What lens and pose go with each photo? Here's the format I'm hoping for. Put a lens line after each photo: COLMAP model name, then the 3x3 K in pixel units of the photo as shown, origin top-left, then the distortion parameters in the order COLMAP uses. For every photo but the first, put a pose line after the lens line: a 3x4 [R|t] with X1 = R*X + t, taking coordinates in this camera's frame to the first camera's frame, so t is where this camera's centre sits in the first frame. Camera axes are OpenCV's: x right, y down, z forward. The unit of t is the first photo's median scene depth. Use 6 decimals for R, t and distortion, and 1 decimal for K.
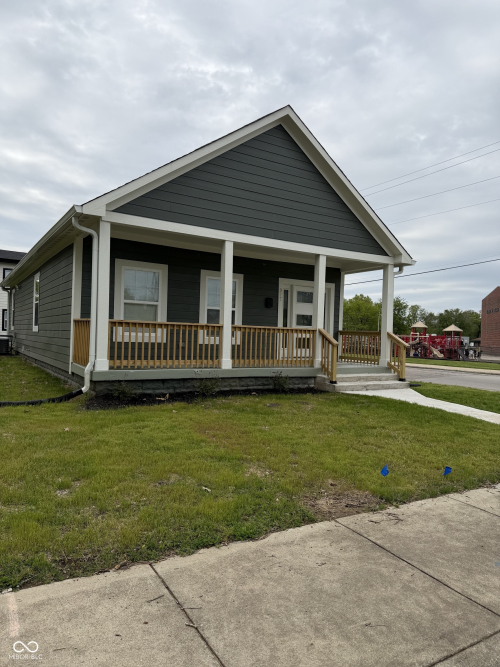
lens RADIAL K [[470.0, 0, 250.0], [0, 470.0, 333.5], [0, 0, 1]] dist [0.042517, -0.057980]
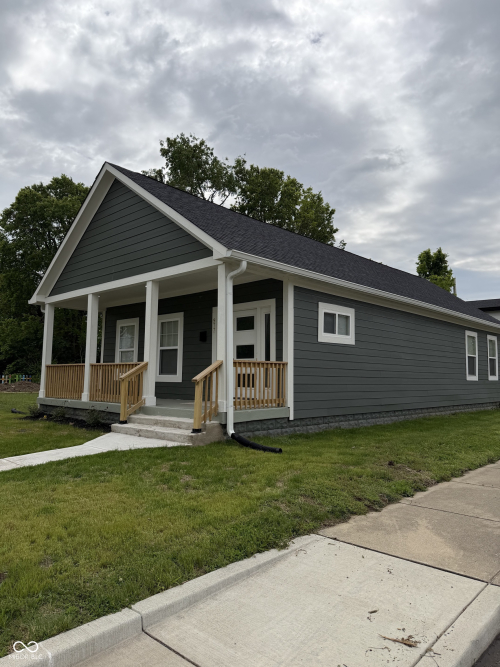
lens RADIAL K [[470.0, 0, 250.0], [0, 470.0, 333.5], [0, 0, 1]] dist [0.042517, -0.057980]
pose [[0.271138, -0.108018, -0.956460, 0.896060], [0.009200, 0.993929, -0.109641, 0.029878], [0.962497, 0.020928, 0.270485, 0.796917]]
